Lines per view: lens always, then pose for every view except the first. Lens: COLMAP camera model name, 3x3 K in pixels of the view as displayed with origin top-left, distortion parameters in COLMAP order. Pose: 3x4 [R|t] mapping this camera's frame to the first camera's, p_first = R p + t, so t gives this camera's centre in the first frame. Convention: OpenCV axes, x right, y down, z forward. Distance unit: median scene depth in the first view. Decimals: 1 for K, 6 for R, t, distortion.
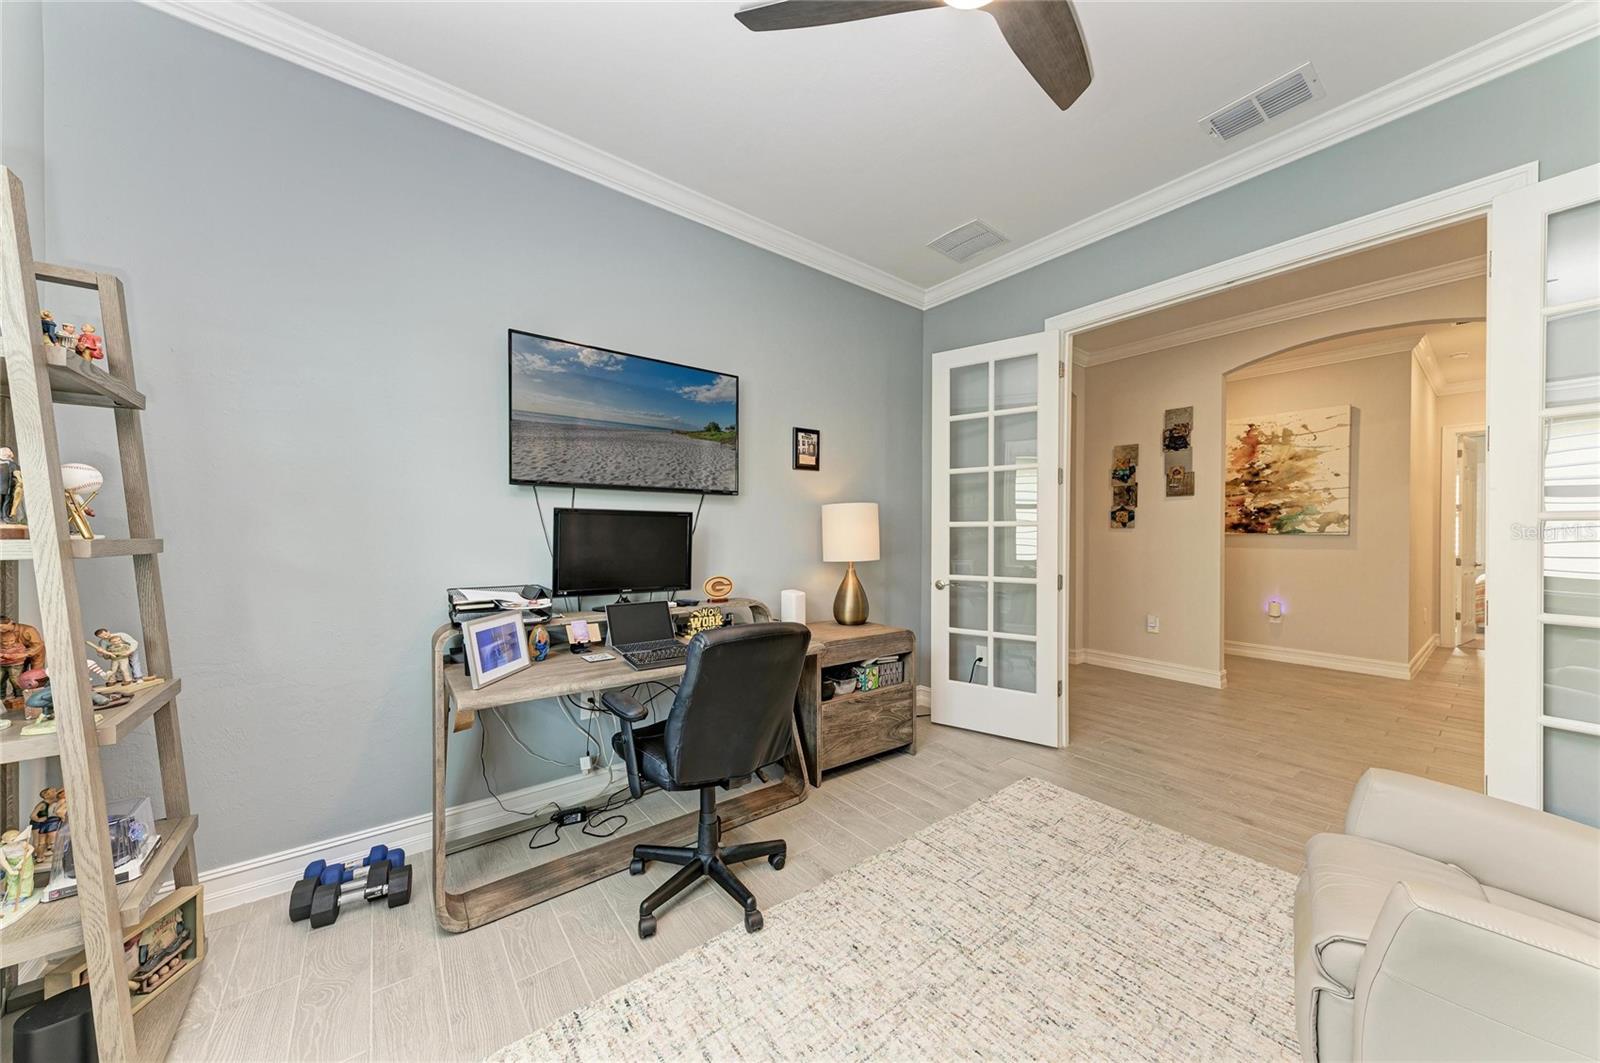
lens RADIAL K [[545.7, 0, 801.0], [0, 545.7, 533.6], [0, 0, 1]] dist [0.018145, -0.002454]
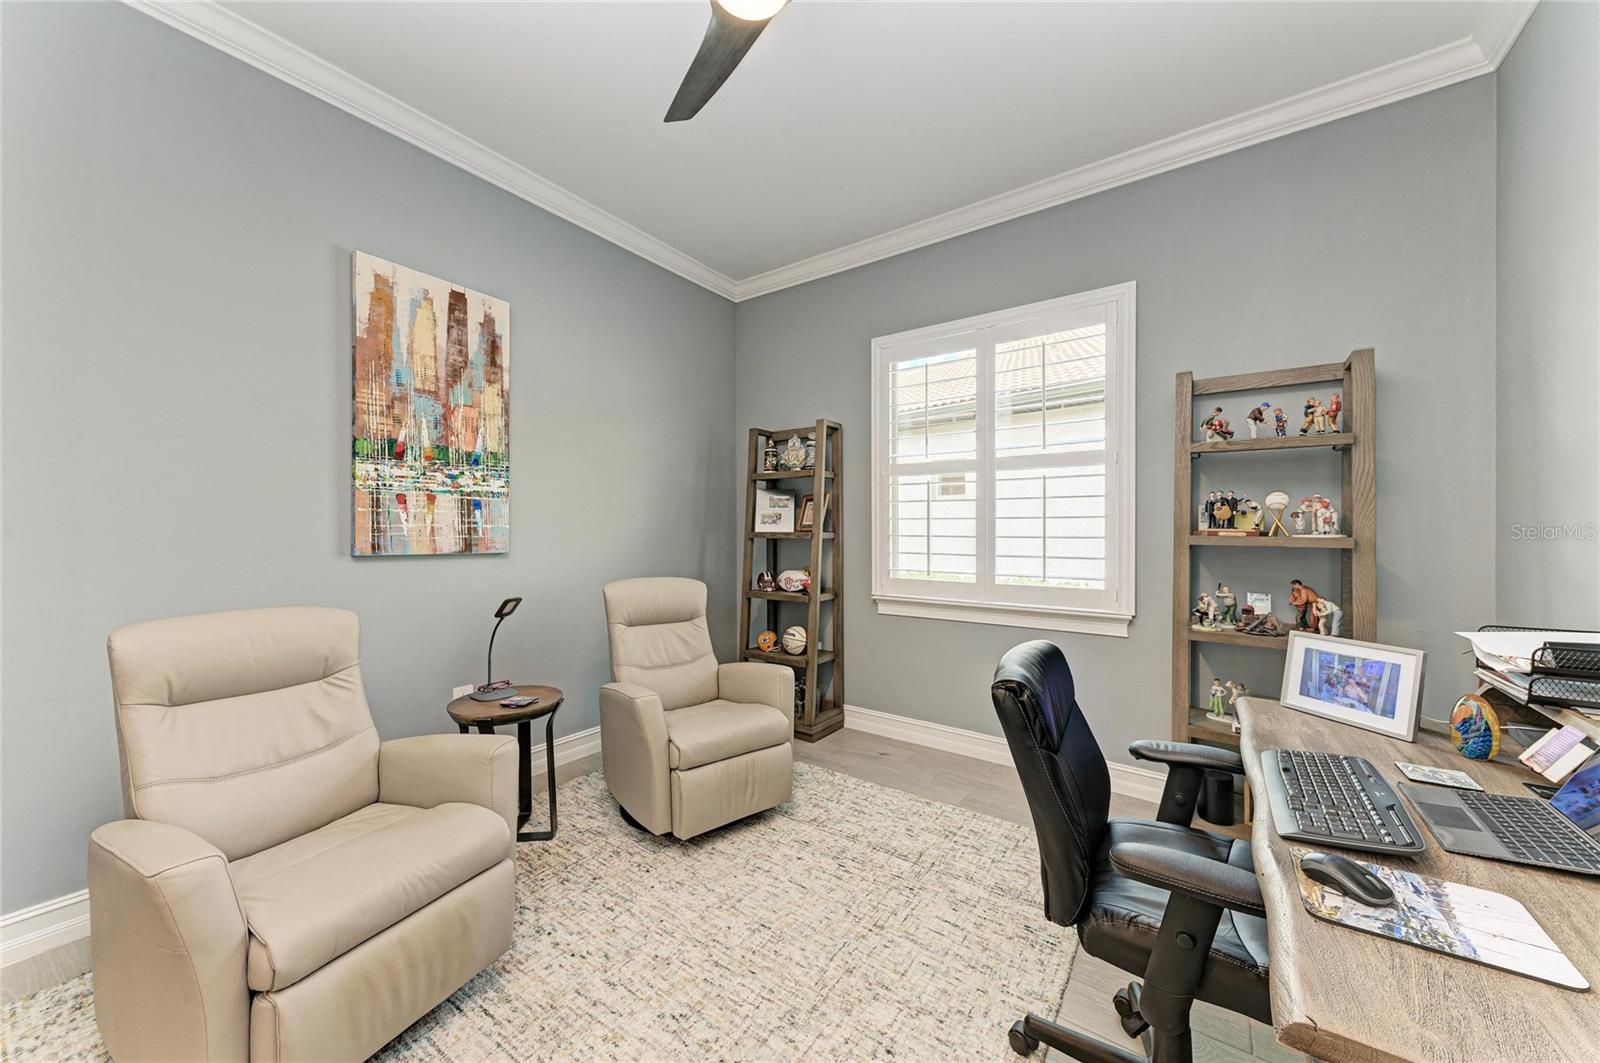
lens RADIAL K [[563.9, 0, 805.0], [0, 563.9, 531.7], [0, 0, 1]] dist [0.015649, -0.002873]
pose [[-0.955423, -0.008657, -0.295113, 0.278005], [-0.010166, 0.999942, 0.003580, 0.002957], [0.295065, 0.006421, -0.955456, 1.048324]]
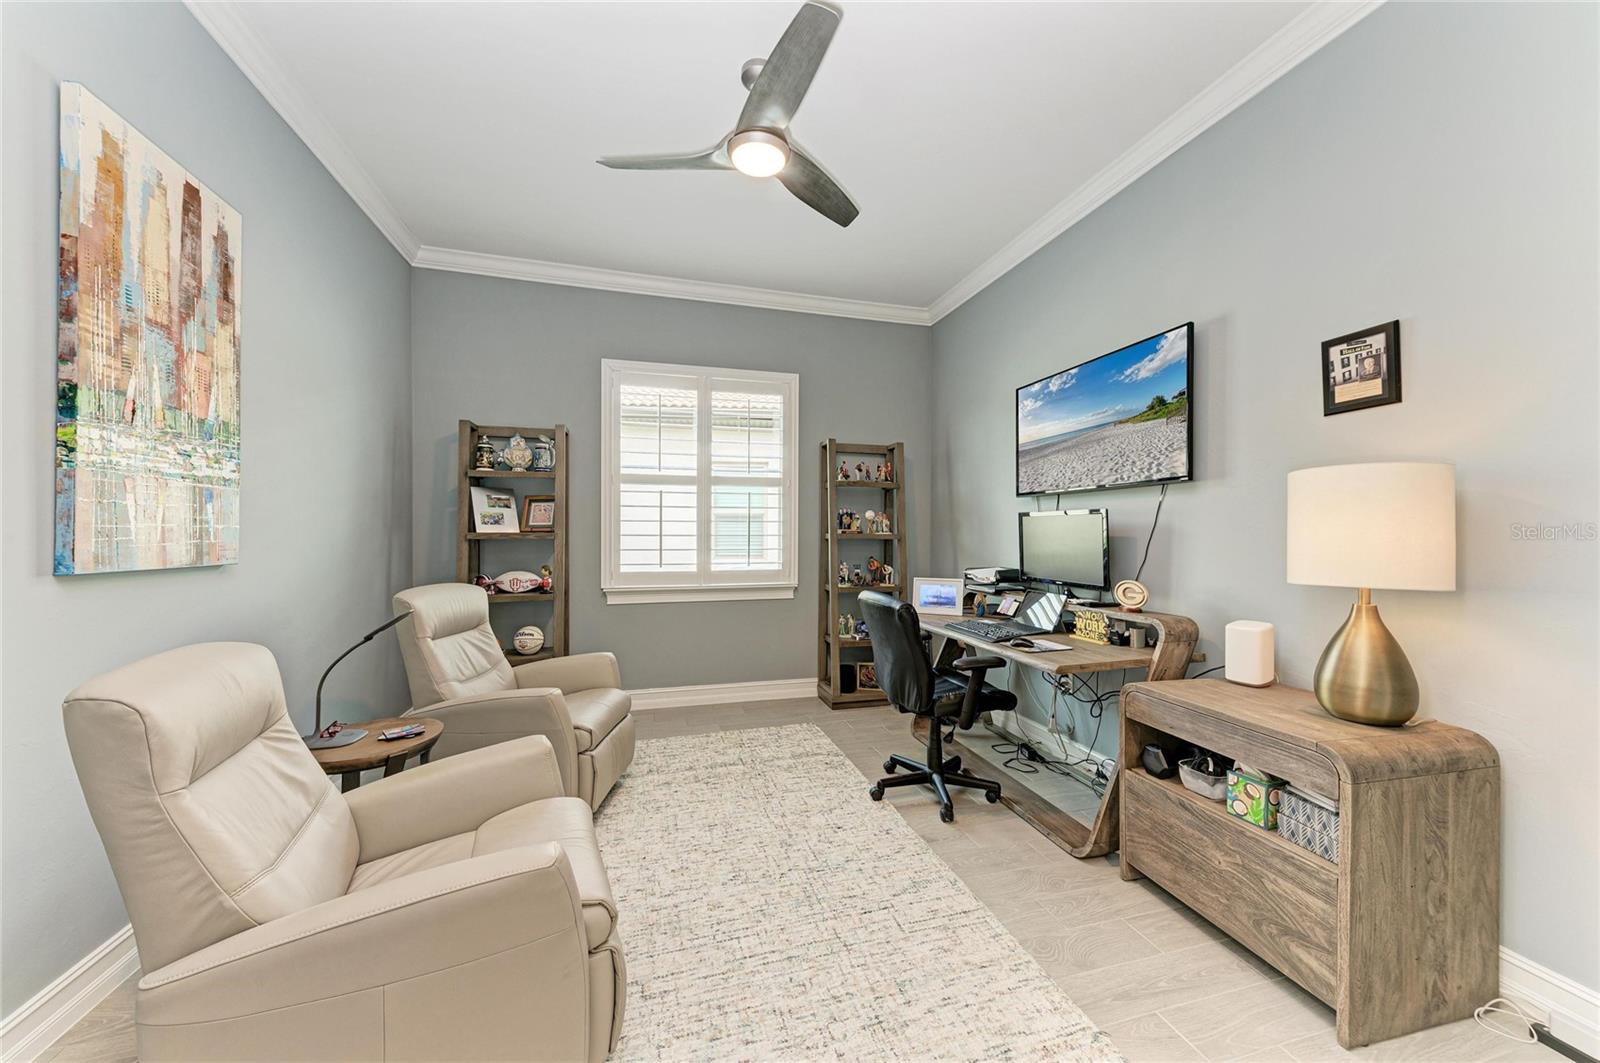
lens RADIAL K [[563.9, 0, 797.1], [0, 563.9, 533.3], [0, 0, 1]] dist [0.015649, -0.002873]
pose [[-0.379812, -0.002537, -0.925060, 0.880621], [-0.006396, 0.999980, -0.000117, 0.006363], [0.925041, 0.005873, -0.379821, 0.868040]]
